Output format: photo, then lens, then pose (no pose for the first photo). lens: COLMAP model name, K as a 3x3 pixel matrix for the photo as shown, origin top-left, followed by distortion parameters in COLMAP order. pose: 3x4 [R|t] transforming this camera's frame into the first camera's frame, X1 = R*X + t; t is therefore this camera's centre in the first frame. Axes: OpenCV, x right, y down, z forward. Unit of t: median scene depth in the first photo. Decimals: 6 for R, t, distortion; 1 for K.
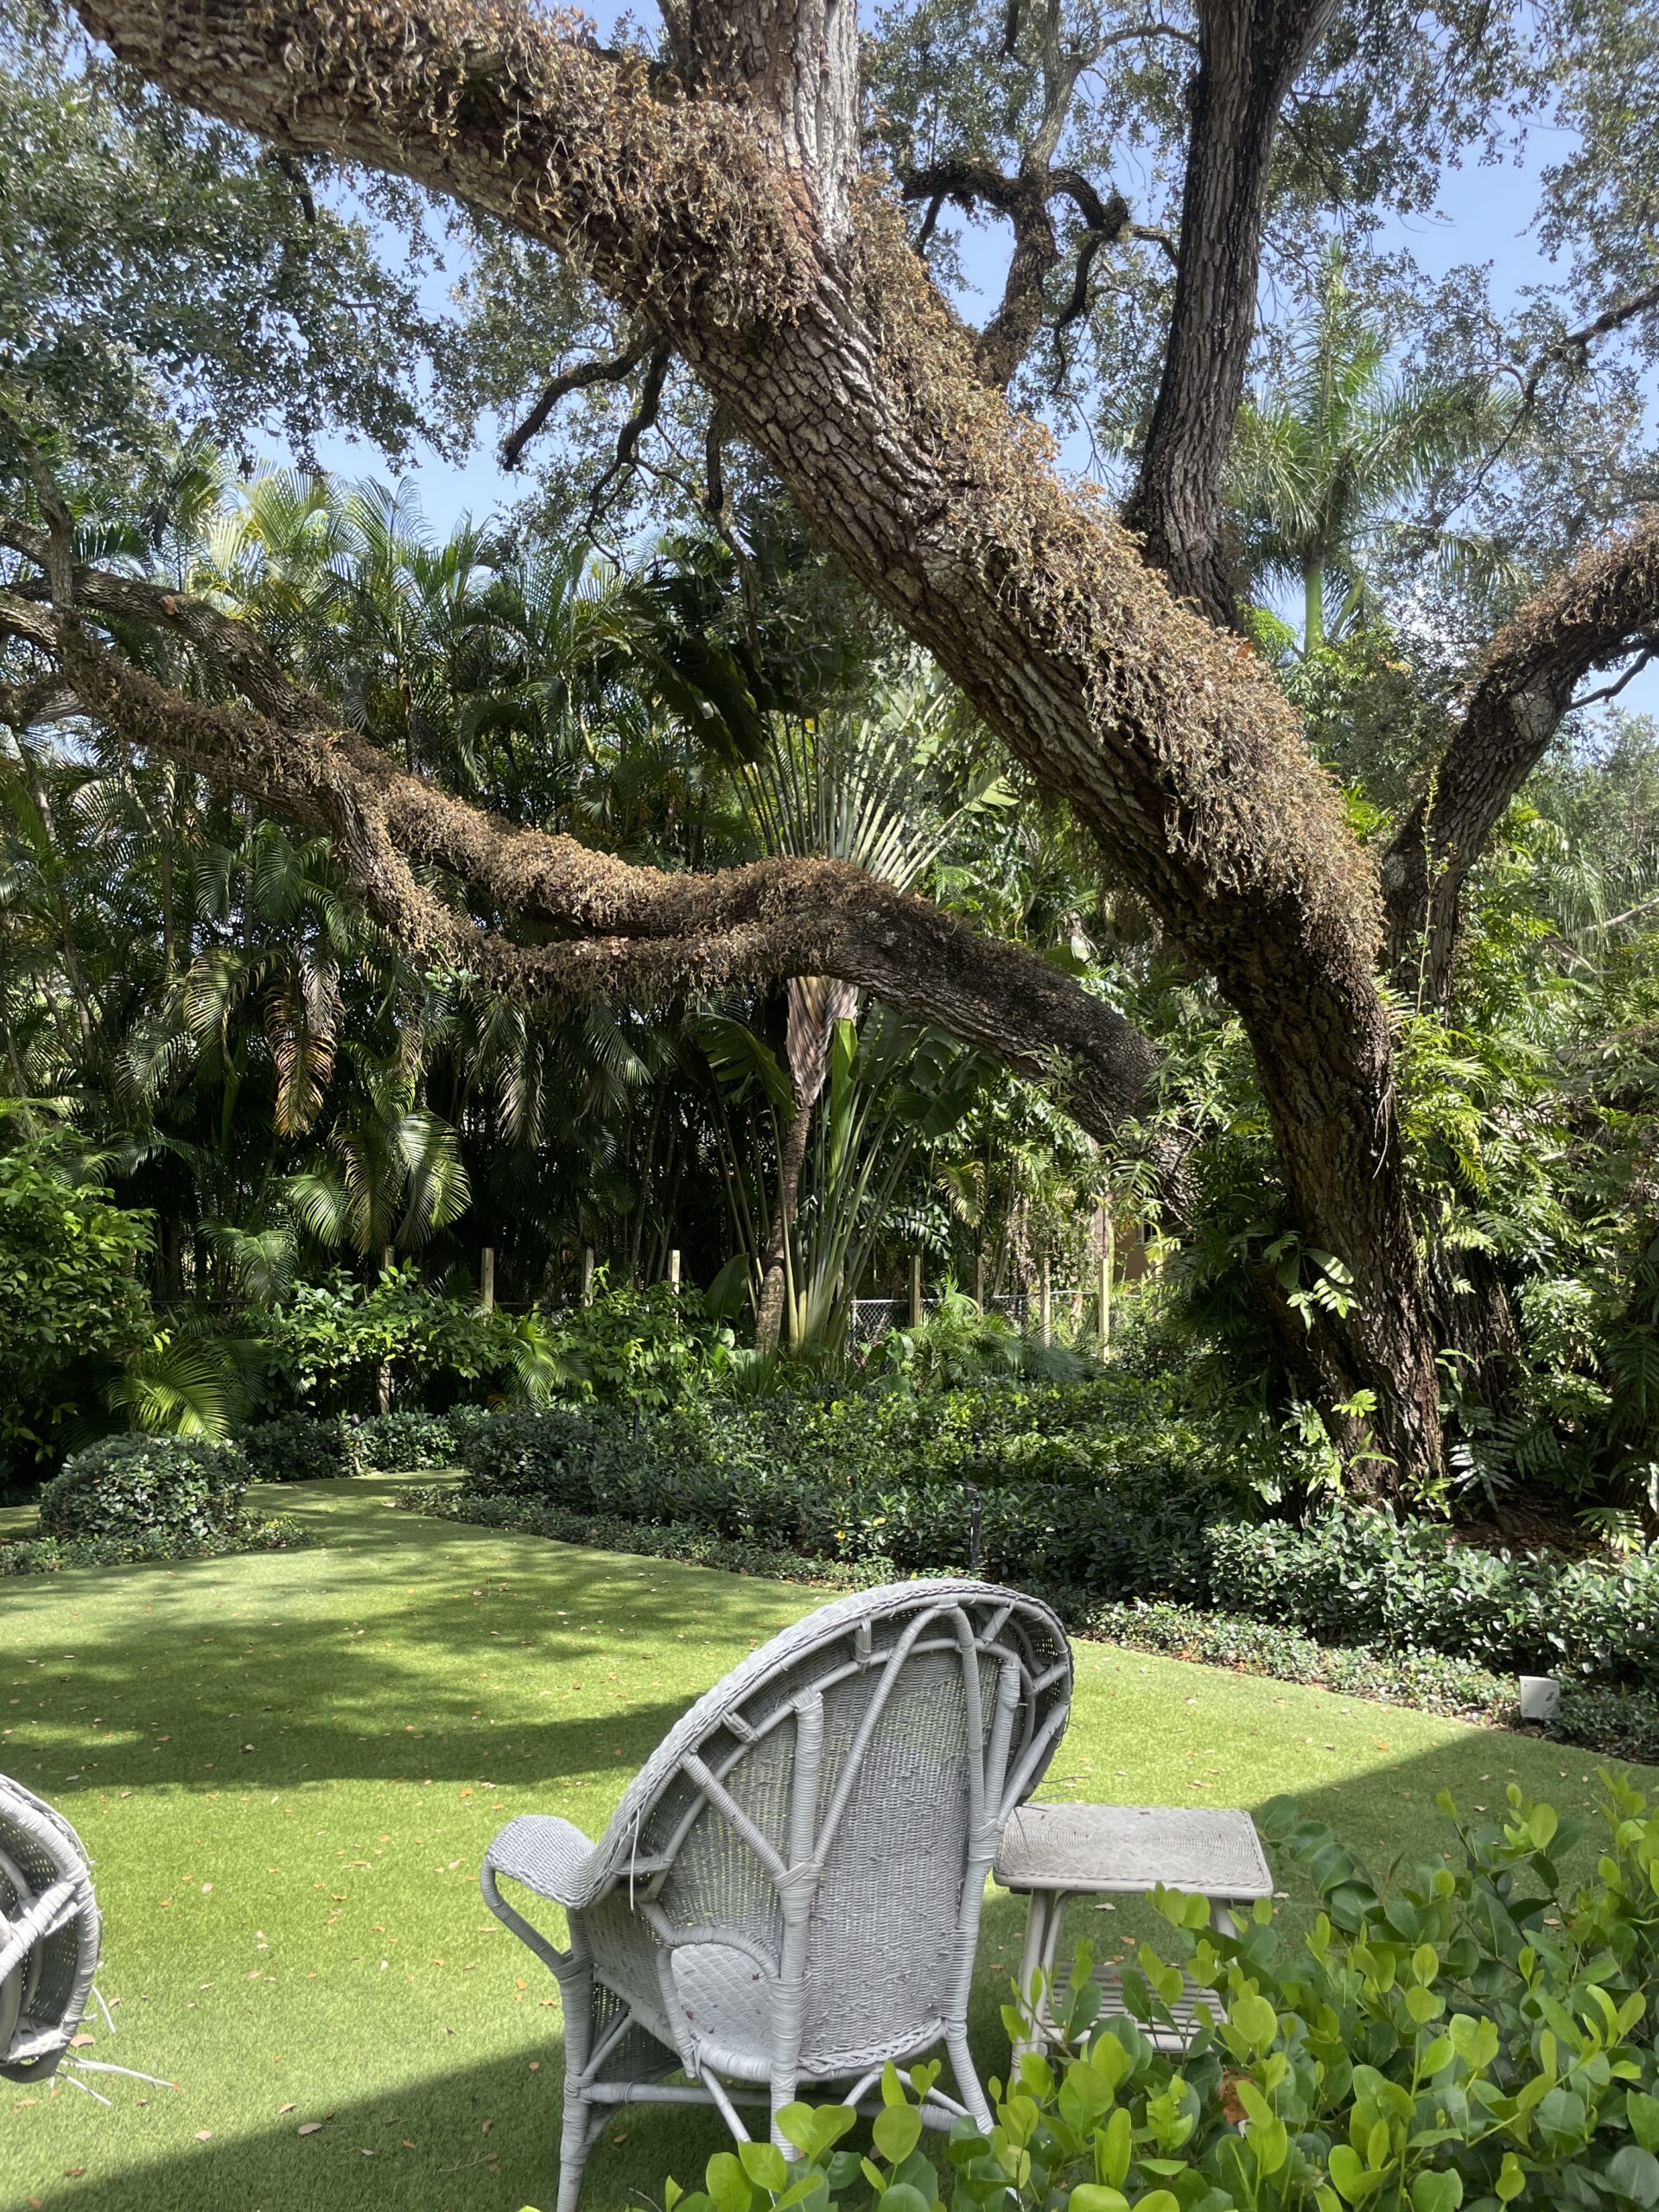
lens RADIAL K [[1704.2, 0, 831.8], [0, 1704.2, 1089.8], [0, 0, 1]] dist [0.098882, -0.144358]
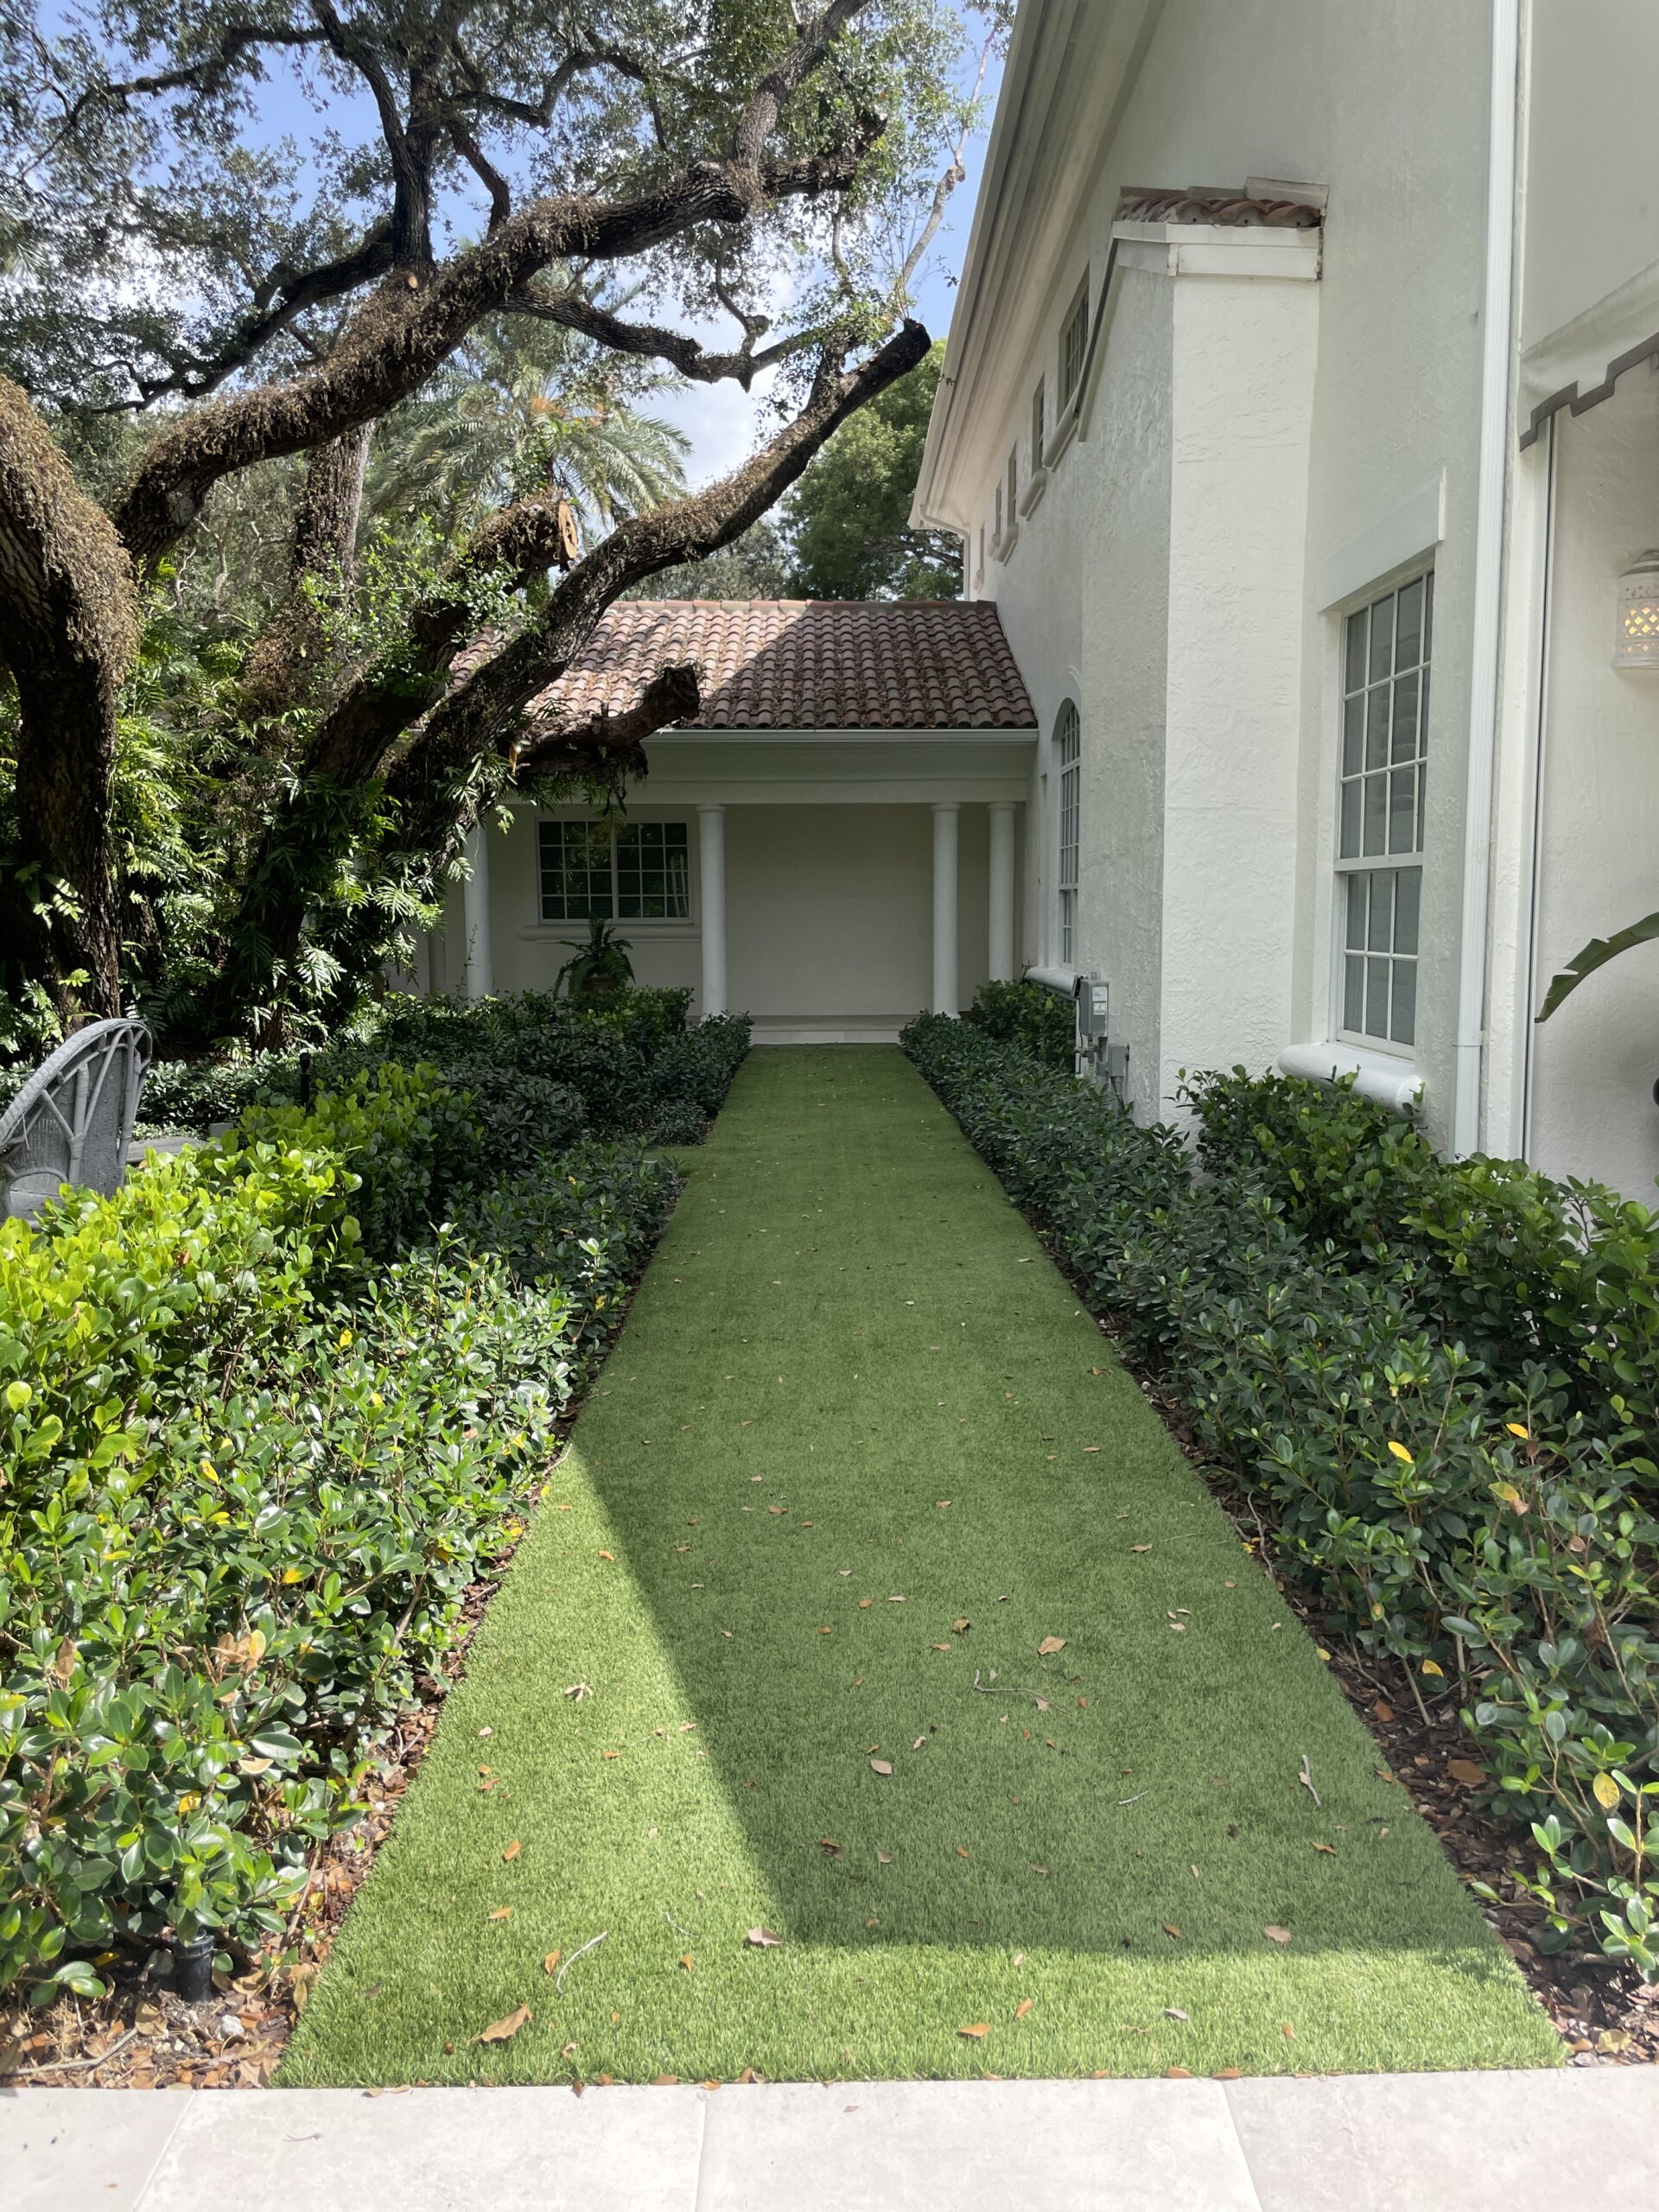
lens RADIAL K [[1704.2, 0, 831.8], [0, 1704.2, 1089.8], [0, 0, 1]] dist [0.098882, -0.144358]
pose [[0.656837, -0.097399, 0.747715, -0.380881], [-0.066907, 0.980182, 0.186456, -0.043302], [-0.751058, -0.172499, 0.637304, -0.440587]]
